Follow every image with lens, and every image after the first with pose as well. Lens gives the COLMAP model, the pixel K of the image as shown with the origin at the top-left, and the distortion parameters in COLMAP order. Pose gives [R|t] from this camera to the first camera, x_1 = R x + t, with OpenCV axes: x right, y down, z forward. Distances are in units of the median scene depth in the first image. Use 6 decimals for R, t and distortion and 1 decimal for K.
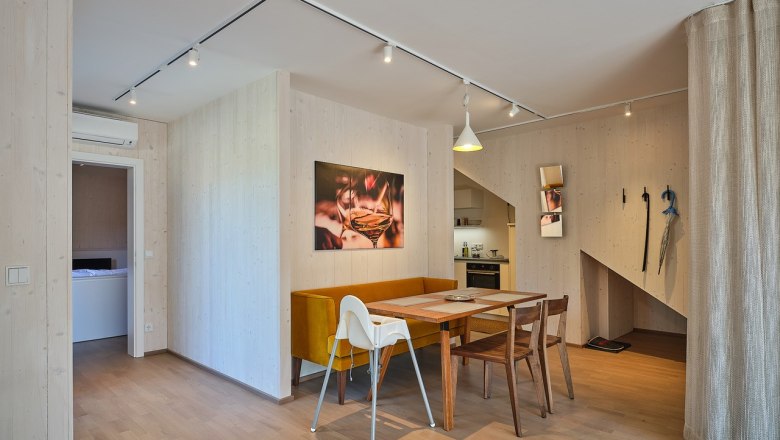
lens RADIAL K [[436.6, 0, 390.4], [0, 436.6, 235.8], [0, 0, 1]] dist [-0.003193, -0.001126]
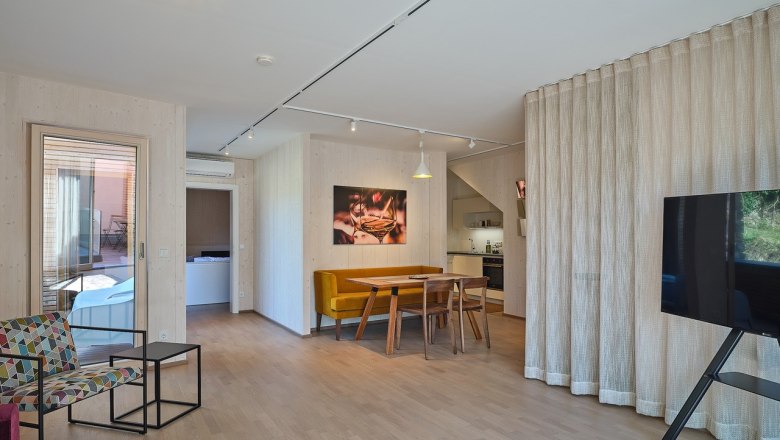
lens RADIAL K [[436.6, 0, 390.4], [0, 436.6, 235.8], [0, 0, 1]] dist [-0.003193, -0.001126]
pose [[0.968315, 0.003357, -0.249708, 0.357696], [-0.002560, 0.999991, 0.003517, -0.002630], [0.249718, -0.002767, 0.968315, -0.377001]]
